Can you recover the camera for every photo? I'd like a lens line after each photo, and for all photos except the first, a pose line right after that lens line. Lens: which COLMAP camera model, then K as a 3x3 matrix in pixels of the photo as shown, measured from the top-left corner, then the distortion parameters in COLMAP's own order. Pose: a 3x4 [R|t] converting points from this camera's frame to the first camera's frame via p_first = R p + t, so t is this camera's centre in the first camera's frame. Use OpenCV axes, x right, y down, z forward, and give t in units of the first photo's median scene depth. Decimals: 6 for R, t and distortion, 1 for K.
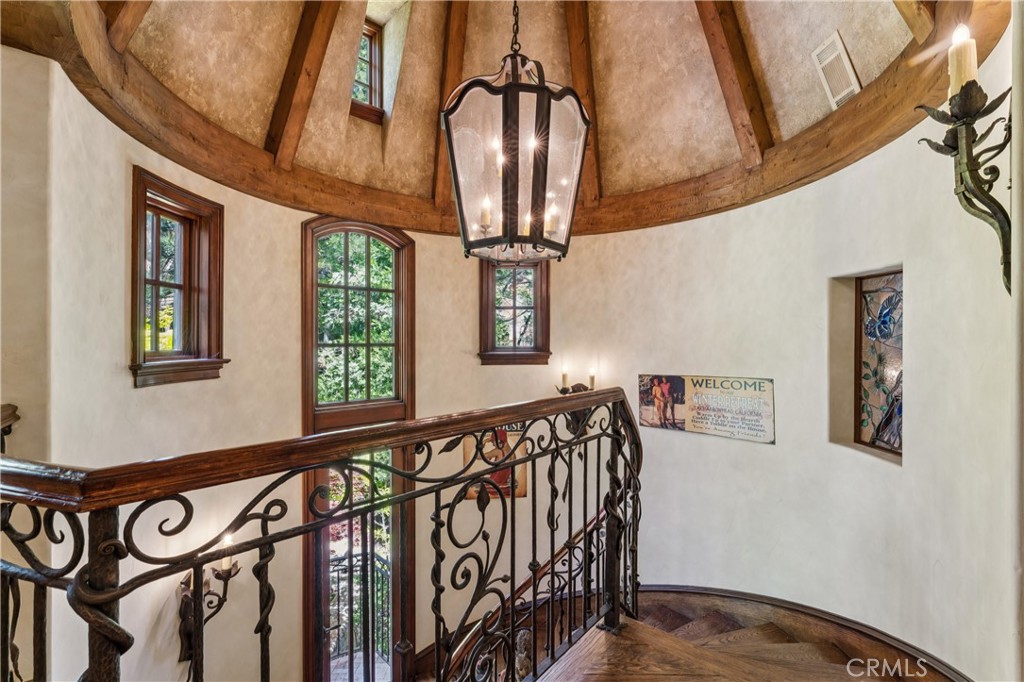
lens RADIAL K [[461.1, 0, 512.0], [0, 461.1, 341.0], [0, 0, 1]] dist [-0.001803, -0.000166]
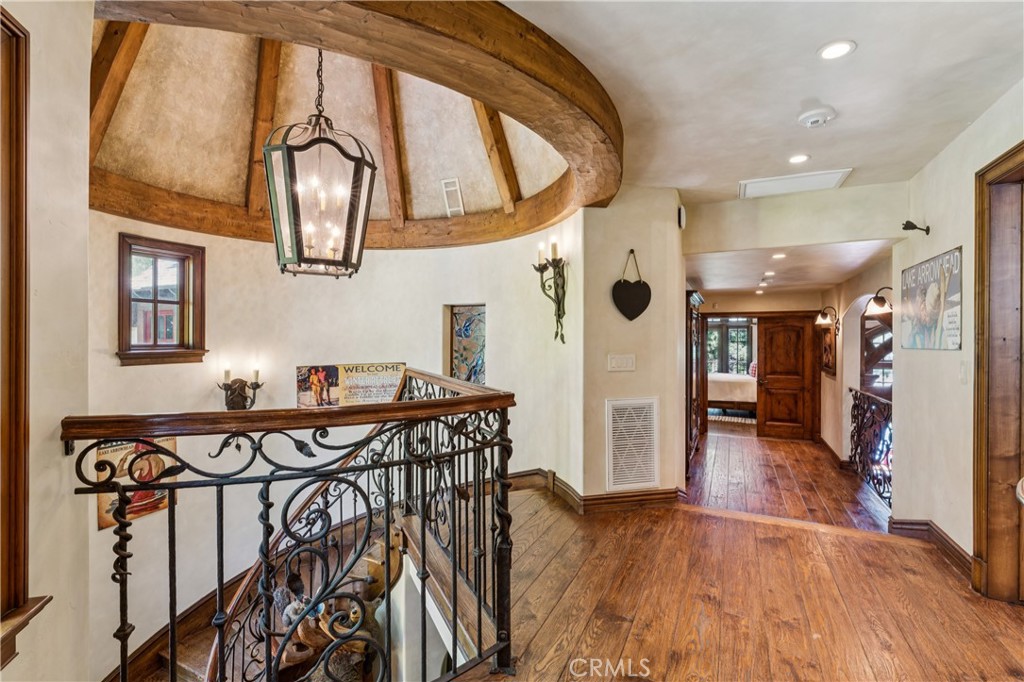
lens RADIAL K [[455.6, 0, 512.0], [0, 455.6, 341.0], [0, 0, 1]] dist [-0.000352, 0.000096]
pose [[0.429945, -0.000731, 0.902855, -0.569800], [-0.002531, 0.999995, 0.002015, 0.002320], [-0.902851, -0.003152, 0.429941, -0.015718]]
